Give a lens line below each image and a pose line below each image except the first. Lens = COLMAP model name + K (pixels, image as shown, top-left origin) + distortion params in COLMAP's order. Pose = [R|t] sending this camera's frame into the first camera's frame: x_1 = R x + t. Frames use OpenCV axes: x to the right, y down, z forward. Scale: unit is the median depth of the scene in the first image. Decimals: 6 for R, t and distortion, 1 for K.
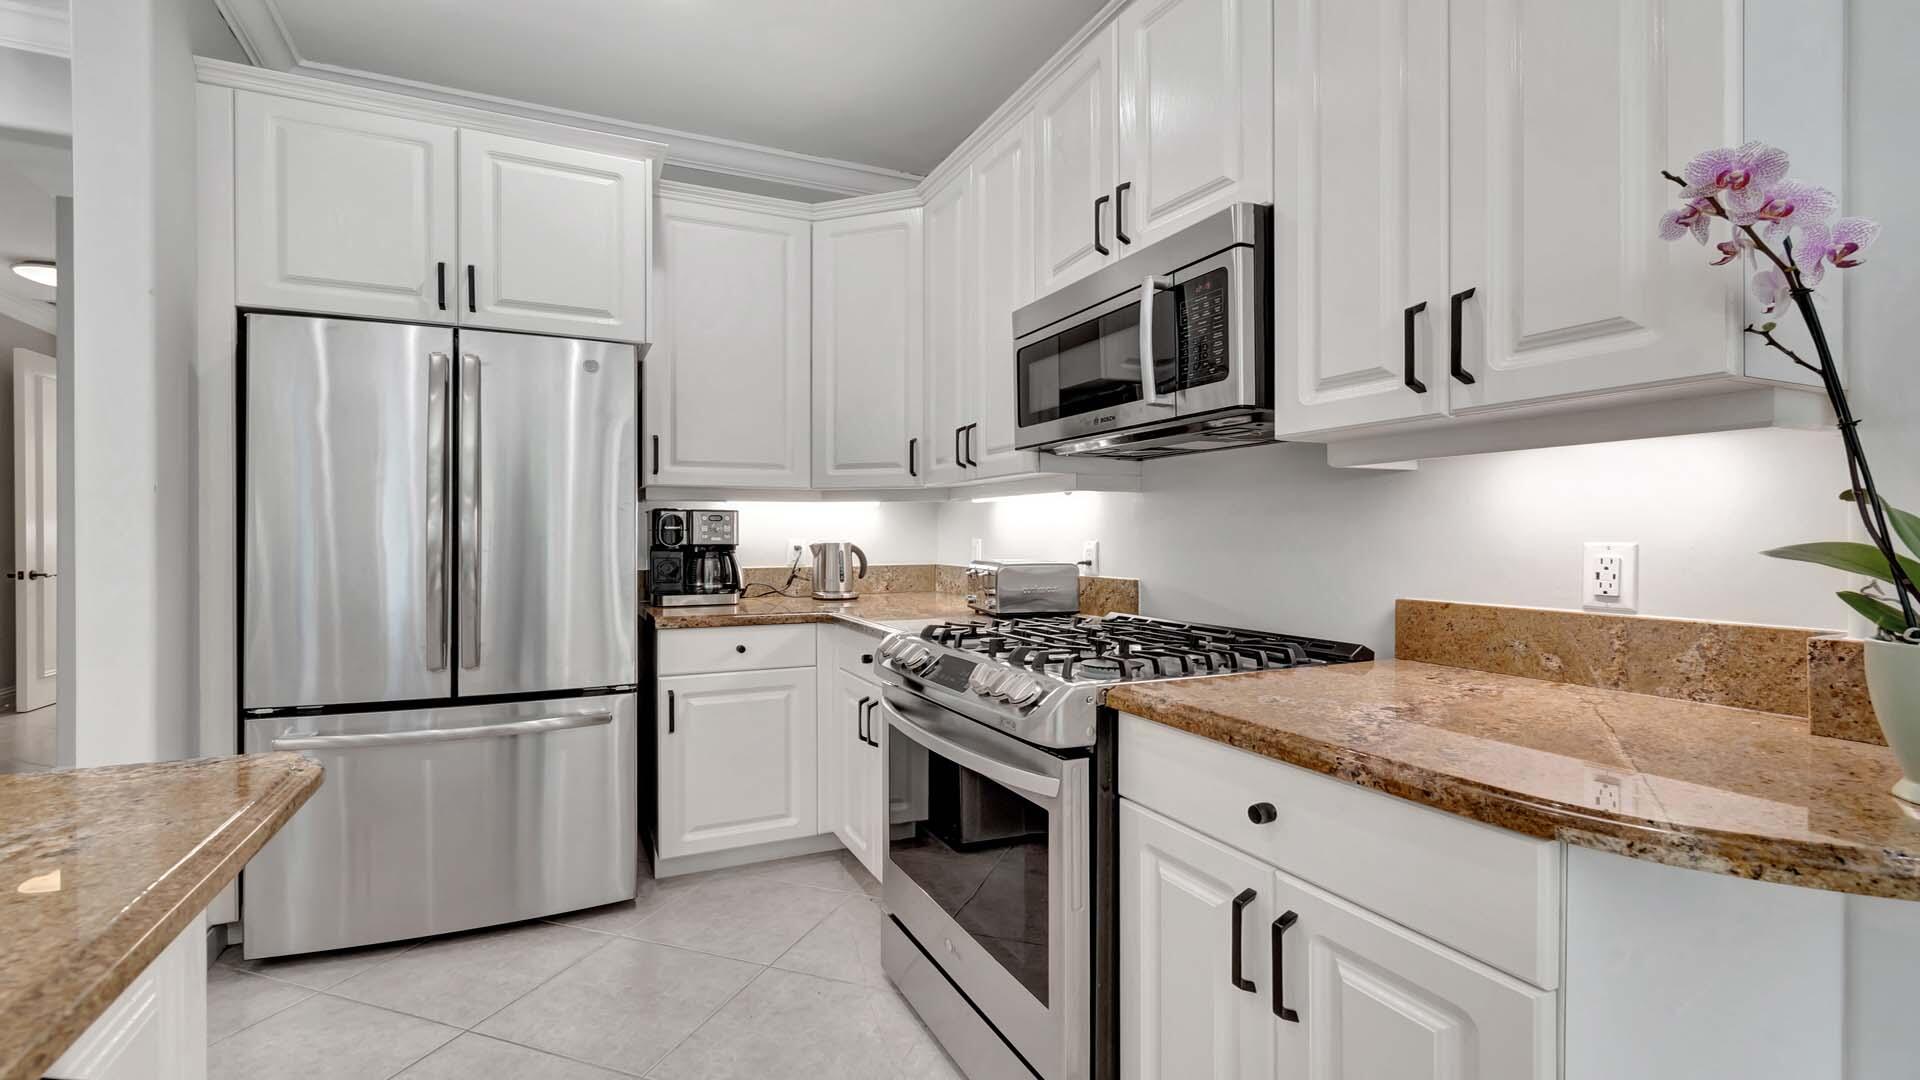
lens RADIAL K [[859.1, 0, 956.4], [0, 859.1, 540.3], [0, 0, 1]] dist [-0.003208, 0.000187]
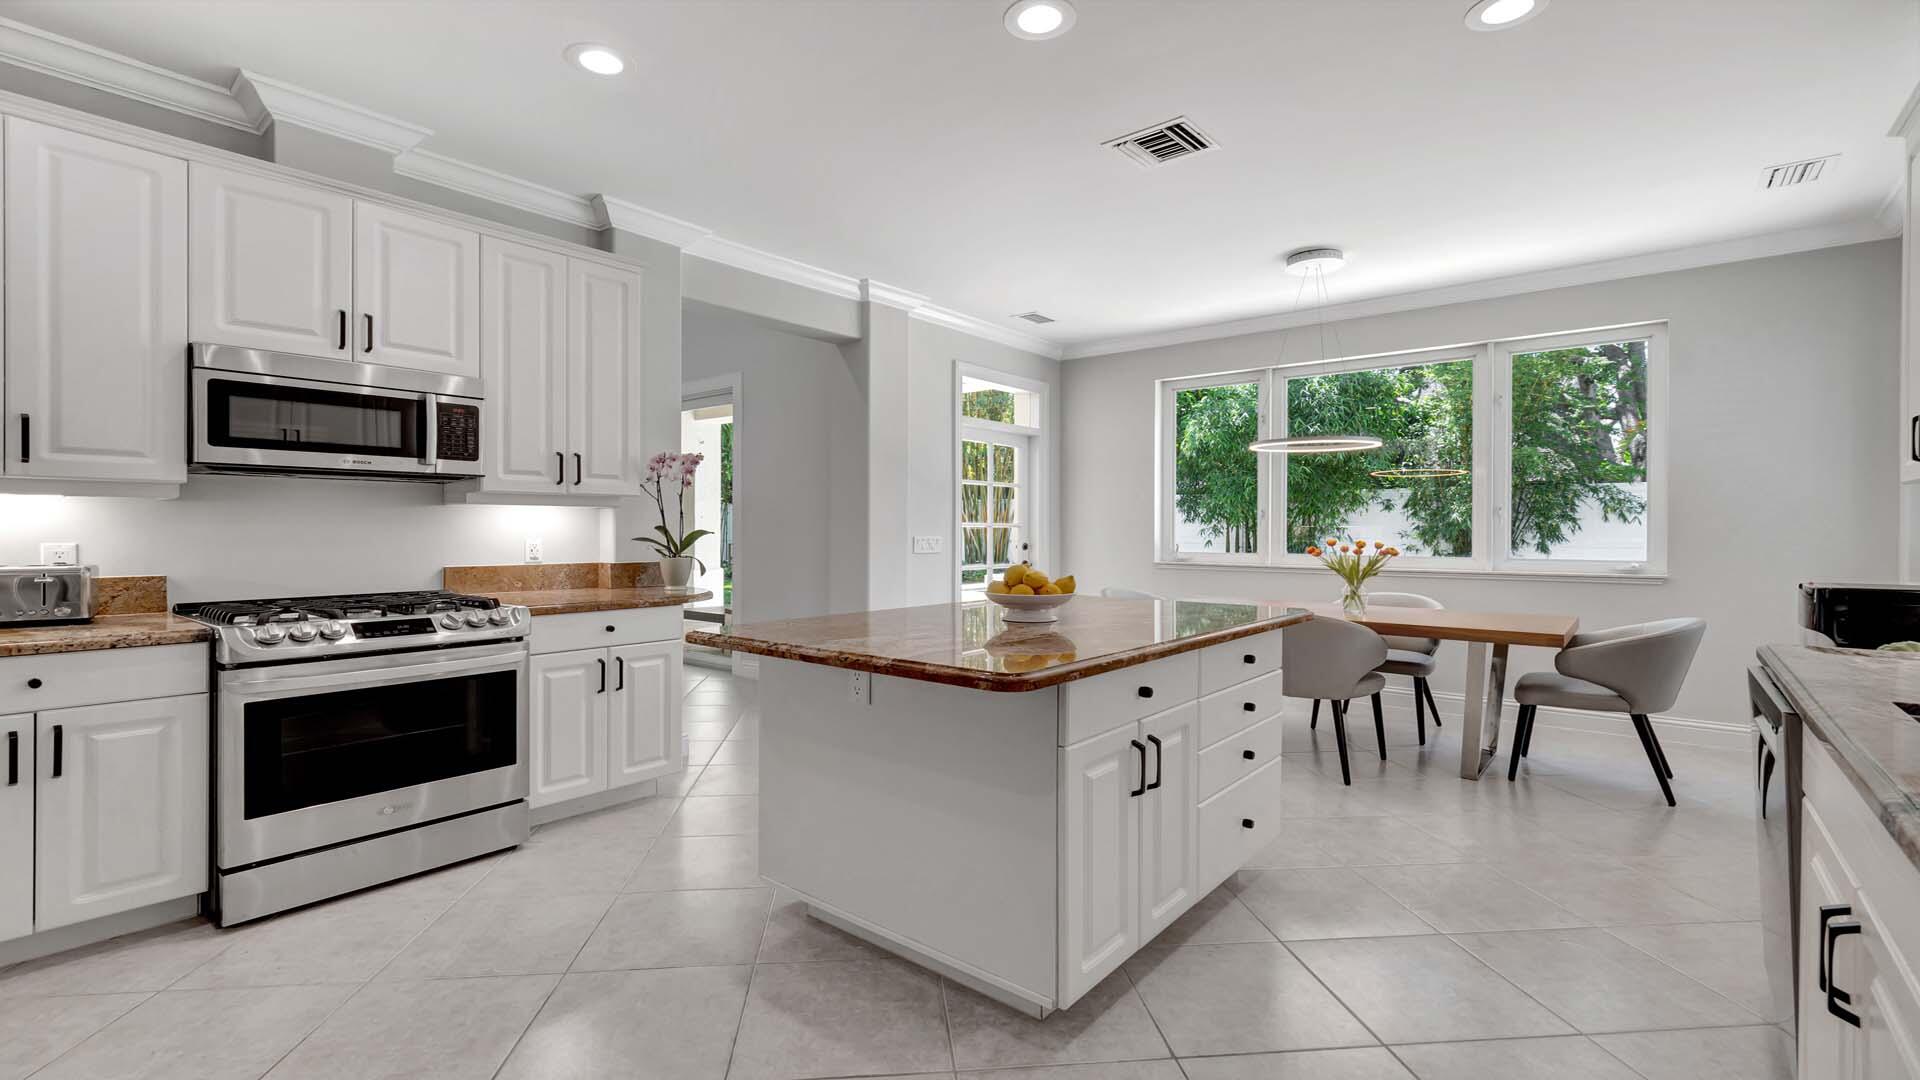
lens RADIAL K [[859.1, 0, 959.0], [0, 859.1, 532.7], [0, 0, 1]] dist [-0.003208, 0.000187]
pose [[-0.438027, -0.005713, 0.898944, -1.834564], [0.001794, 0.999972, 0.007230, -0.026547], [-0.898960, 0.004780, -0.438005, 0.768791]]
